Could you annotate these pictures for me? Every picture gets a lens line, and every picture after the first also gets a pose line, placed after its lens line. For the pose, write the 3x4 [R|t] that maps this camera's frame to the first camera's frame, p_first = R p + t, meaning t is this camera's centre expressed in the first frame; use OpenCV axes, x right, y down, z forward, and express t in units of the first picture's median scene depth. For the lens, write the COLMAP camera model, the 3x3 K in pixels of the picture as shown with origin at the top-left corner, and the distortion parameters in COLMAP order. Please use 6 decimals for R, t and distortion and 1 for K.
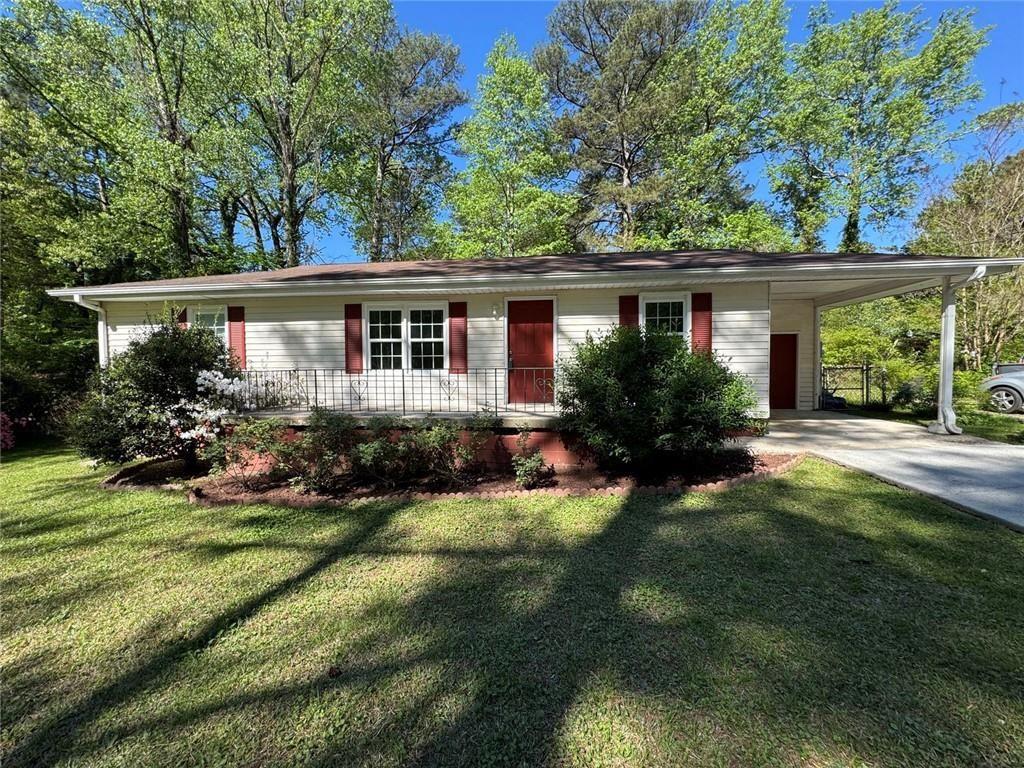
lens RADIAL K [[408.7, 0, 510.7], [0, 408.7, 379.7], [0, 0, 1]] dist [-0.001671, 0.000164]
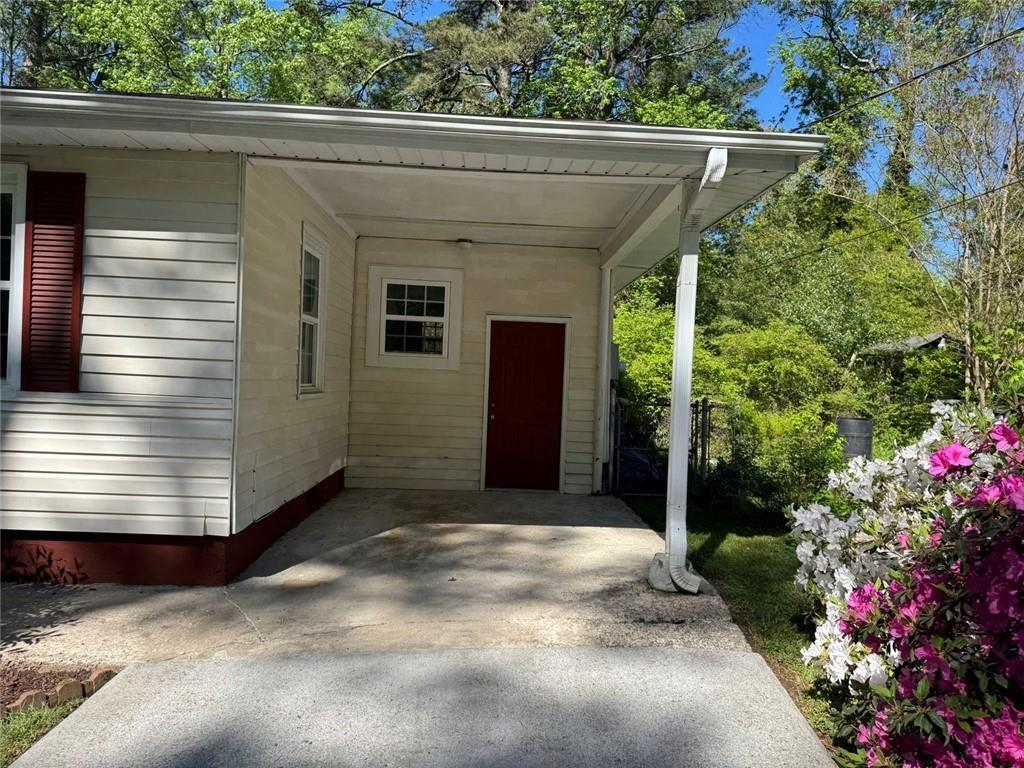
lens RADIAL K [[714.5, 0, 513.9], [0, 714.5, 387.6], [0, 0, 1]] dist [0.001570, -0.003054]
pose [[0.989406, 0.053387, 0.135005, 0.720095], [-0.051805, 0.998541, -0.015207, -0.034607], [-0.135620, 0.008052, 0.990728, 0.308673]]
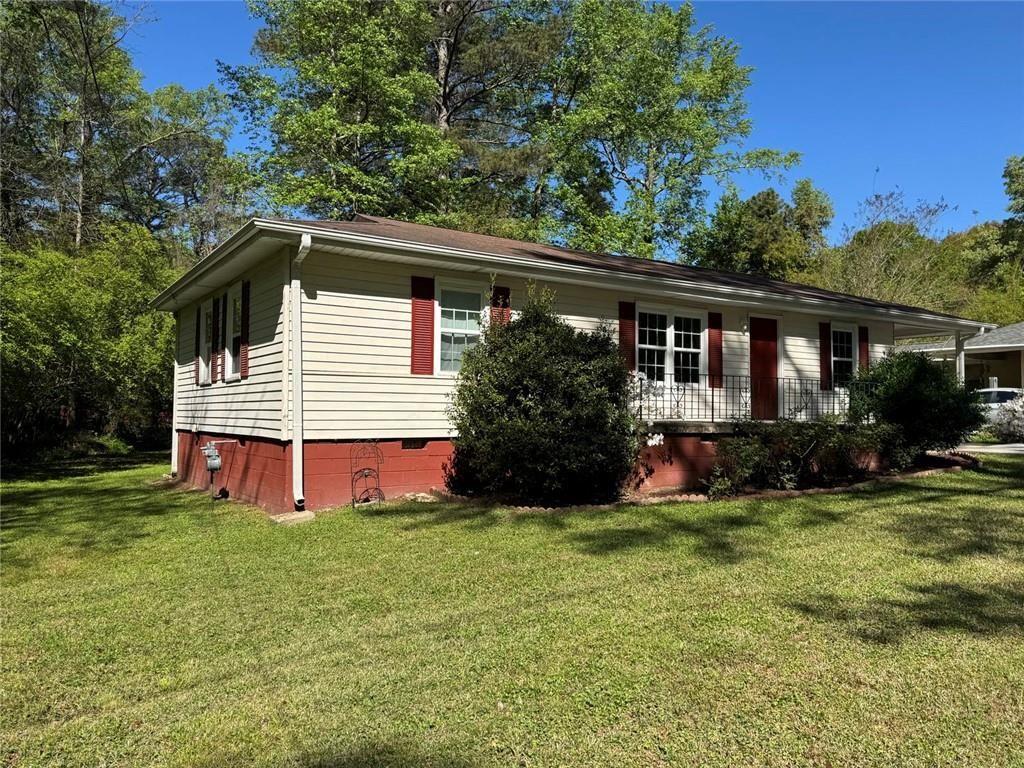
lens RADIAL K [[755.2, 0, 514.7], [0, 755.2, 390.5], [0, 0, 1]] dist [0.026232, -0.021045]
pose [[0.777207, 0.034298, 0.628310, -1.552599], [0.004045, 0.998220, -0.059495, 0.090916], [-0.629232, 0.048781, 0.775685, -0.059371]]
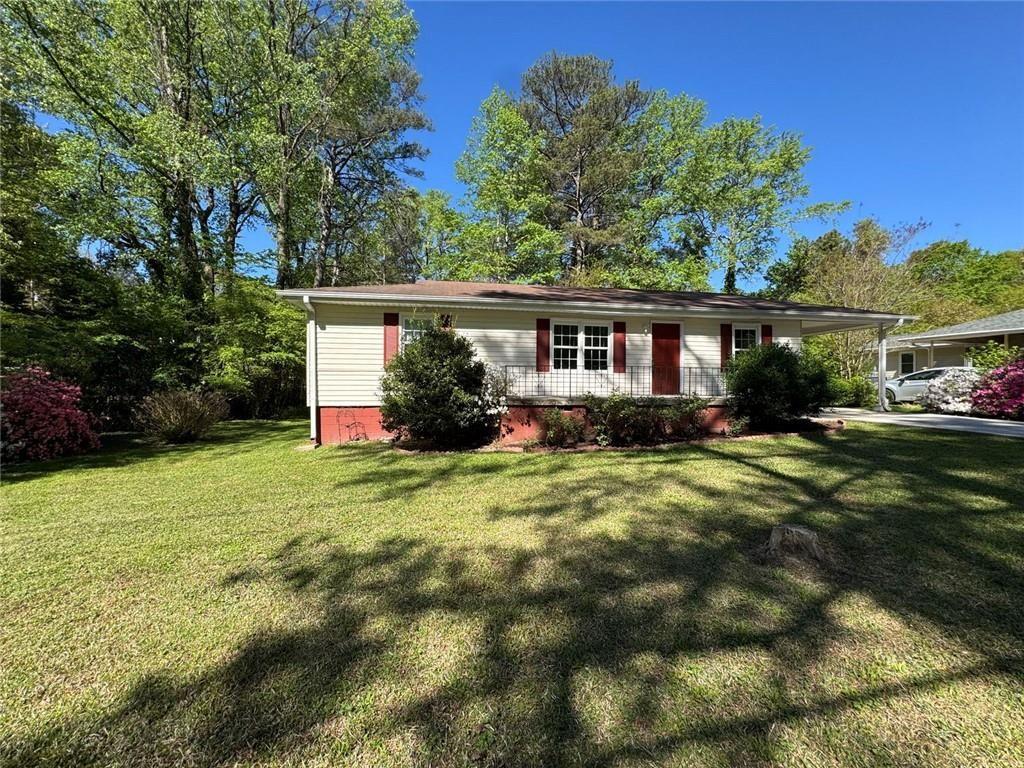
lens RADIAL K [[408.7, 0, 506.0], [0, 408.7, 382.0], [0, 0, 1]] dist [-0.001671, 0.000164]
pose [[0.961752, 0.014626, 0.273532, -0.862351], [-0.005024, 0.999347, -0.035773, 0.066144], [-0.273877, 0.033030, 0.961197, -0.224210]]
